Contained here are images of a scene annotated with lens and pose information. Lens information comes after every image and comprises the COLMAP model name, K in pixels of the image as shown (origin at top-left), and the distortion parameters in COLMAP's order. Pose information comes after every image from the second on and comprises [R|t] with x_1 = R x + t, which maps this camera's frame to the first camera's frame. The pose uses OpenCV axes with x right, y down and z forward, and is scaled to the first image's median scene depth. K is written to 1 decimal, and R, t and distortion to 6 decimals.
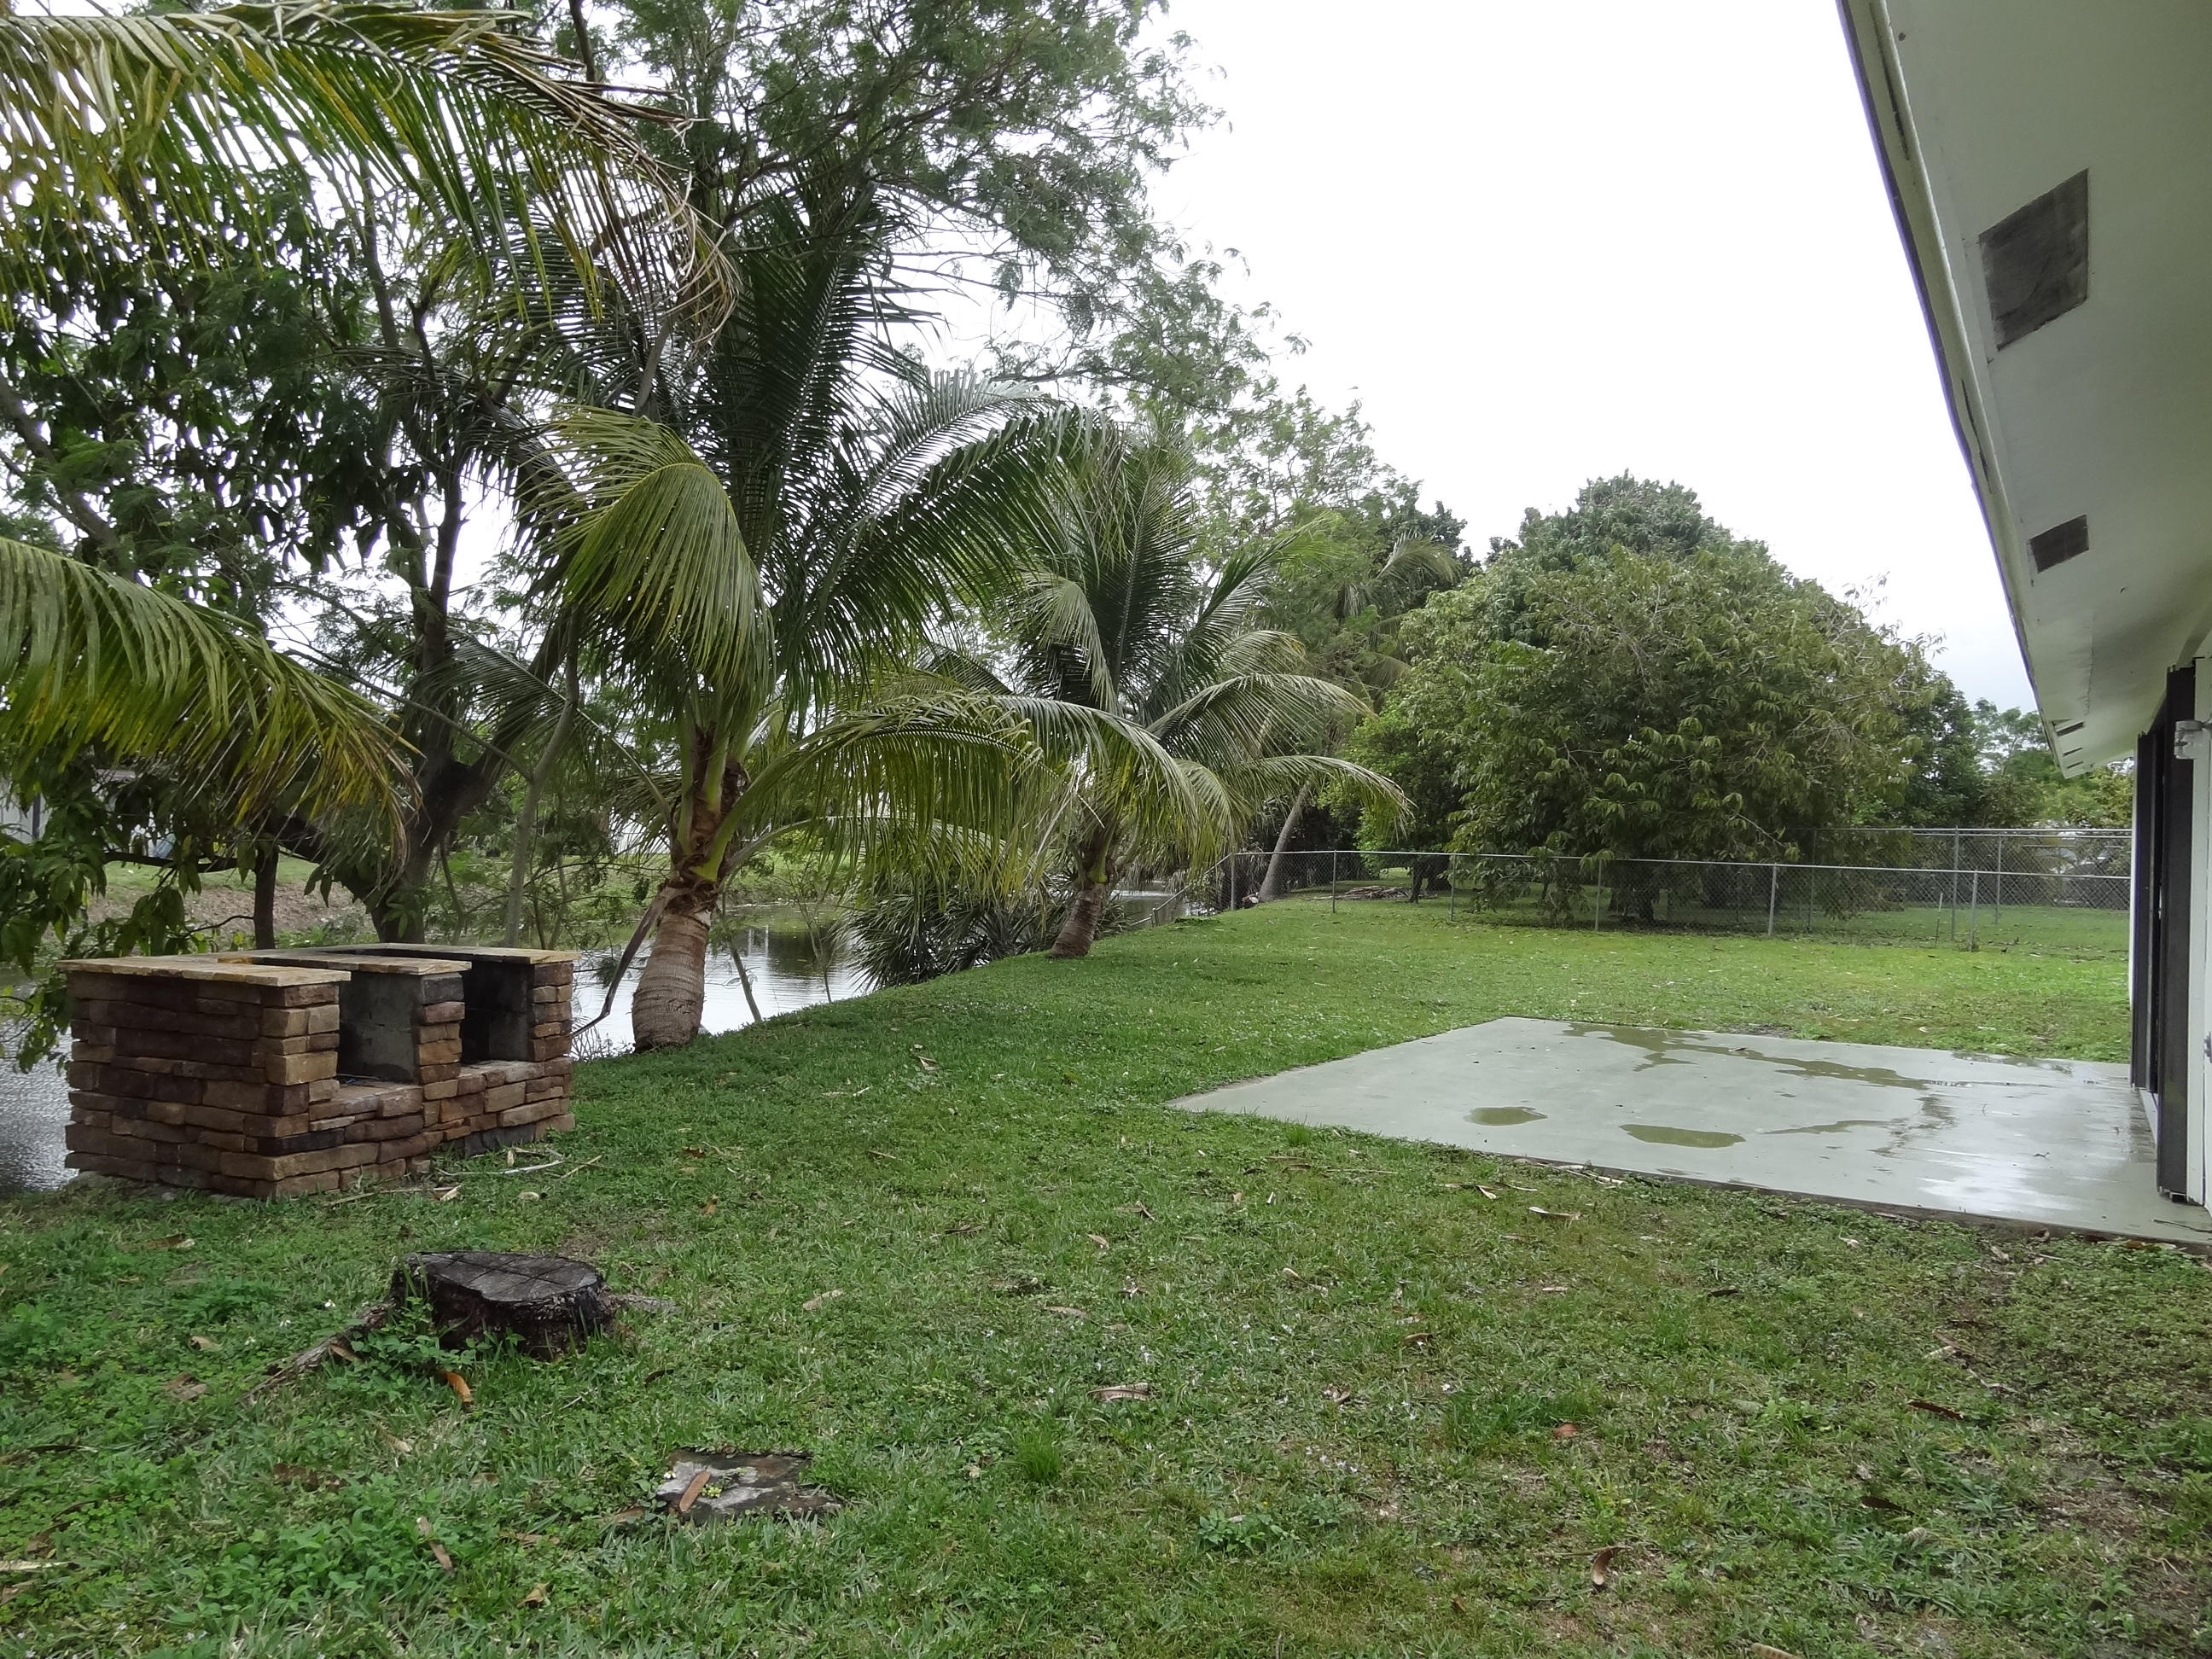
lens RADIAL K [[1544.1, 0, 1106.0], [0, 1544.1, 829.5], [0, 0, 1]] dist [0.003436, 0.001749]
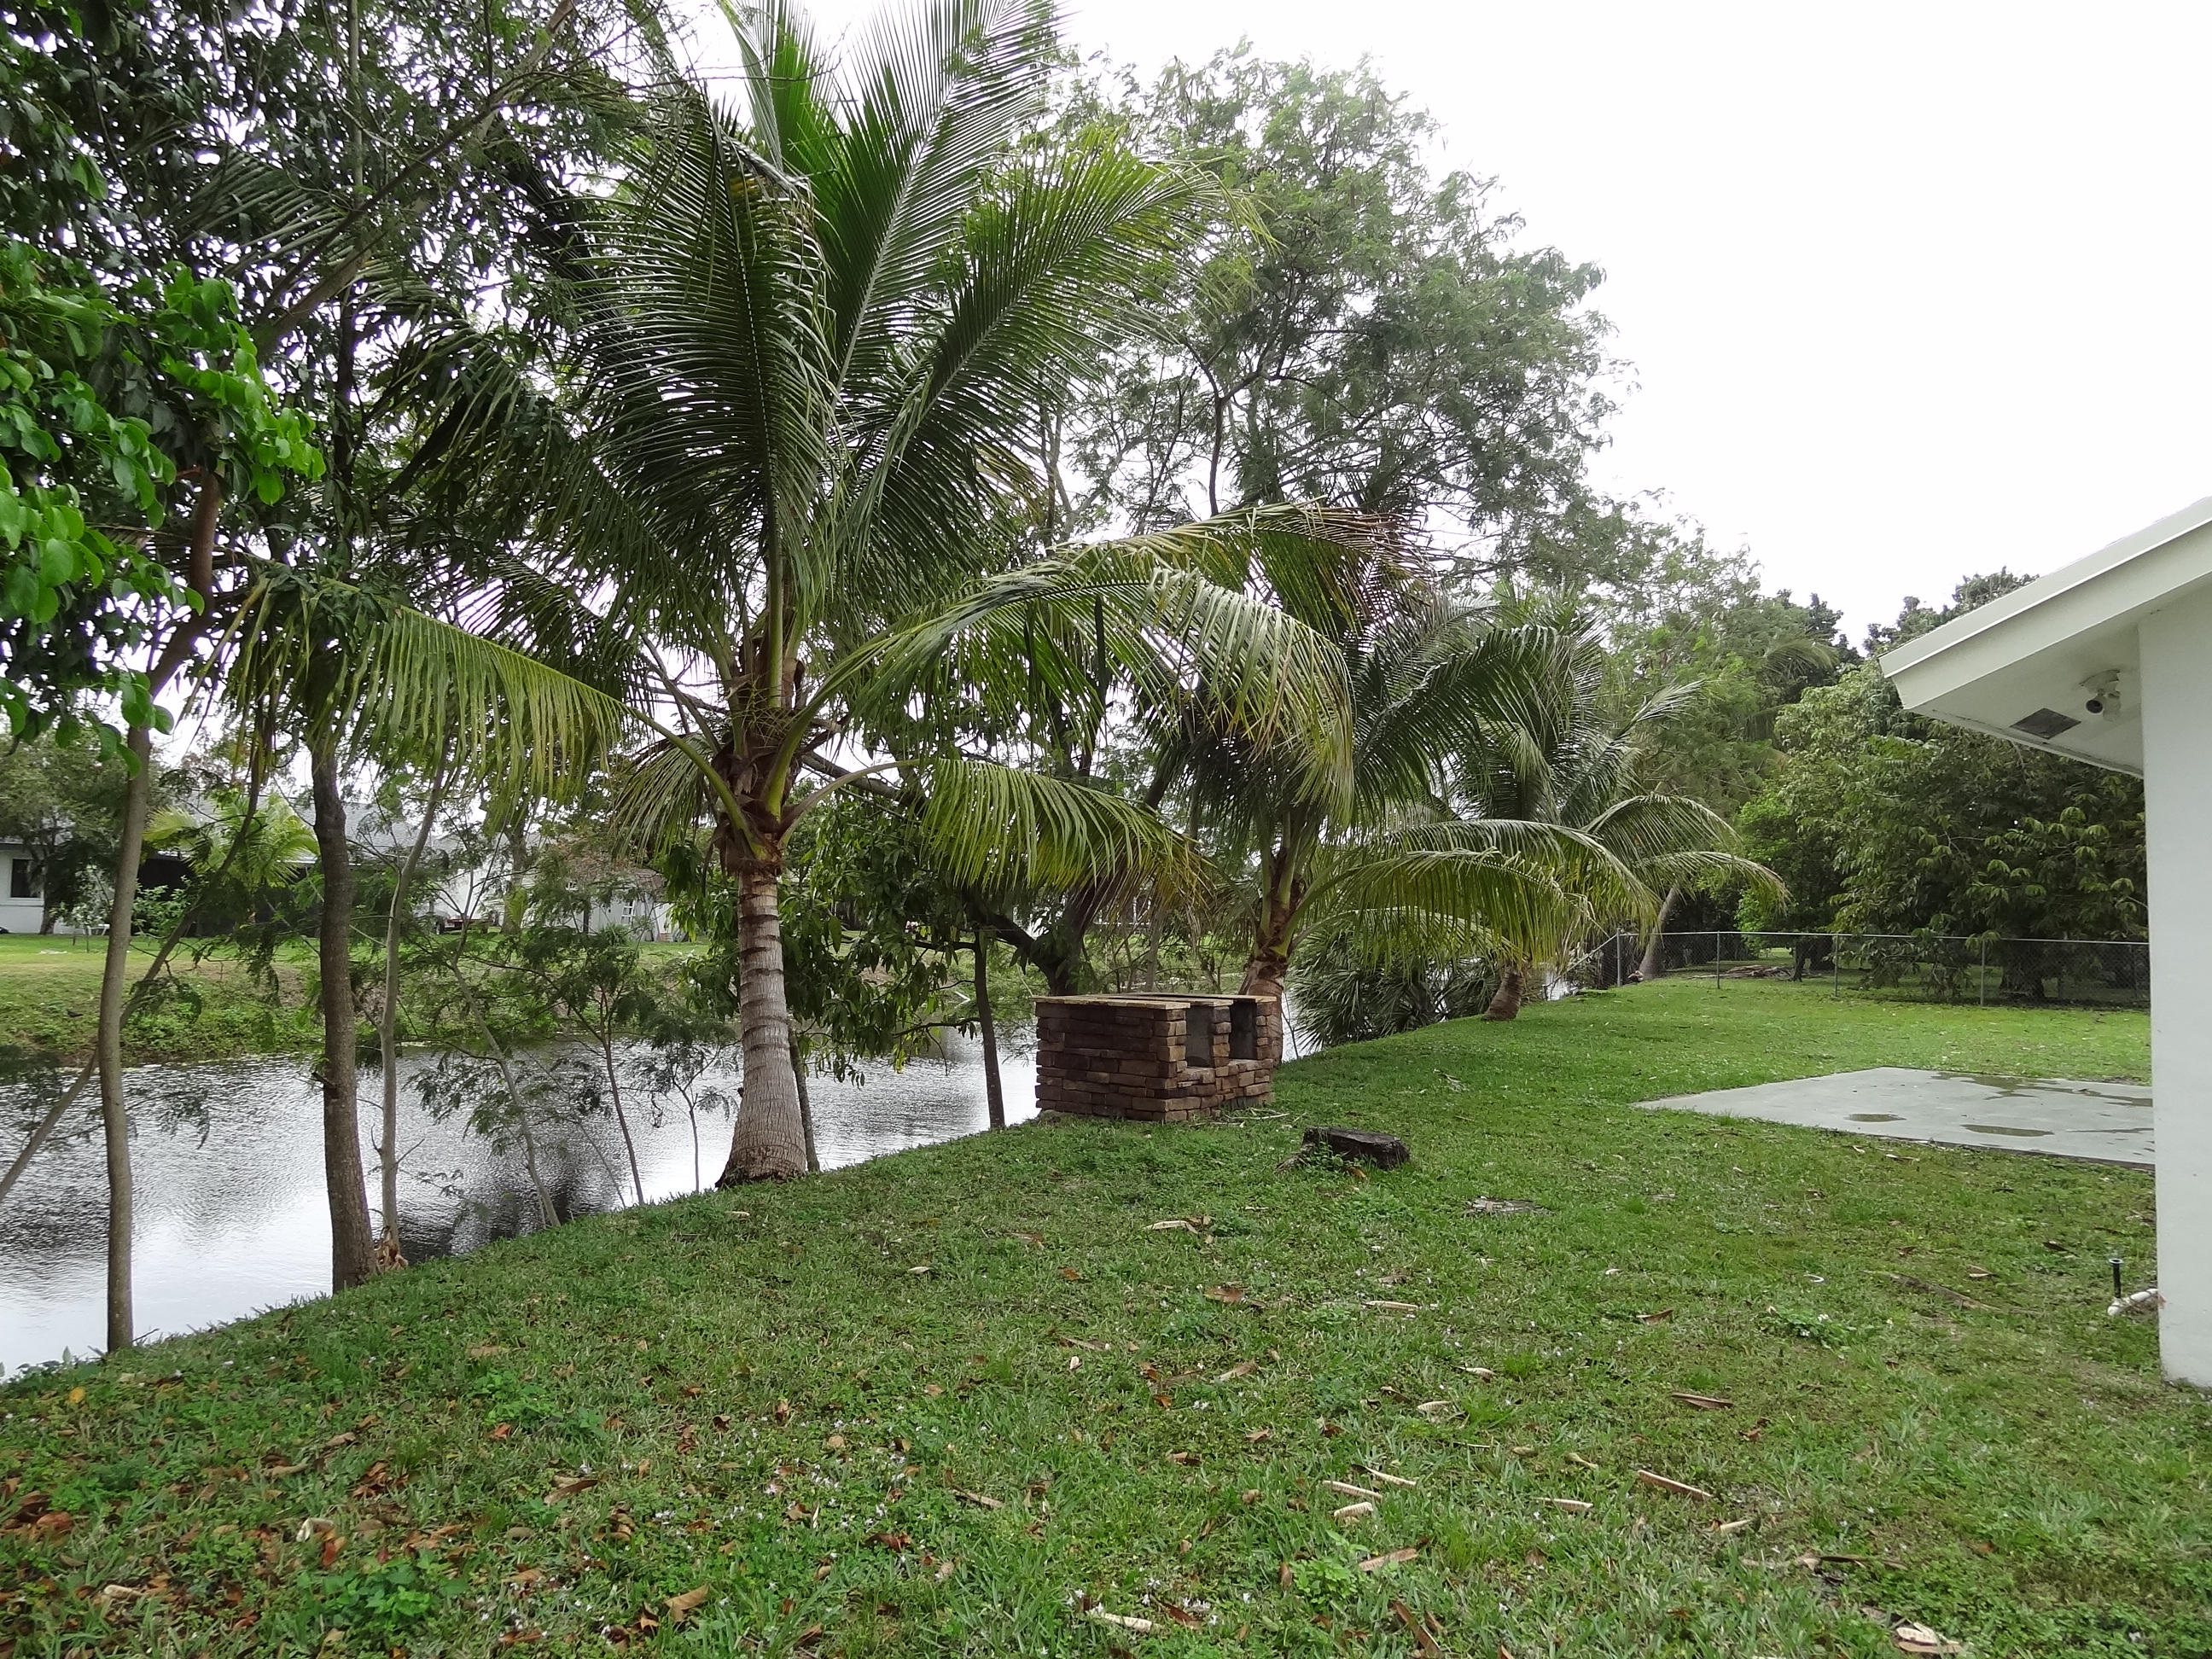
lens RADIAL K [[1564.2, 0, 1171.6], [0, 1564.2, 838.1], [0, 0, 1]] dist [0.089525, -0.000431]
pose [[0.984497, -0.016290, -0.174642, -0.040357], [0.008246, 0.998876, -0.046683, -0.004029], [0.175206, 0.044520, 0.983525, -0.192983]]
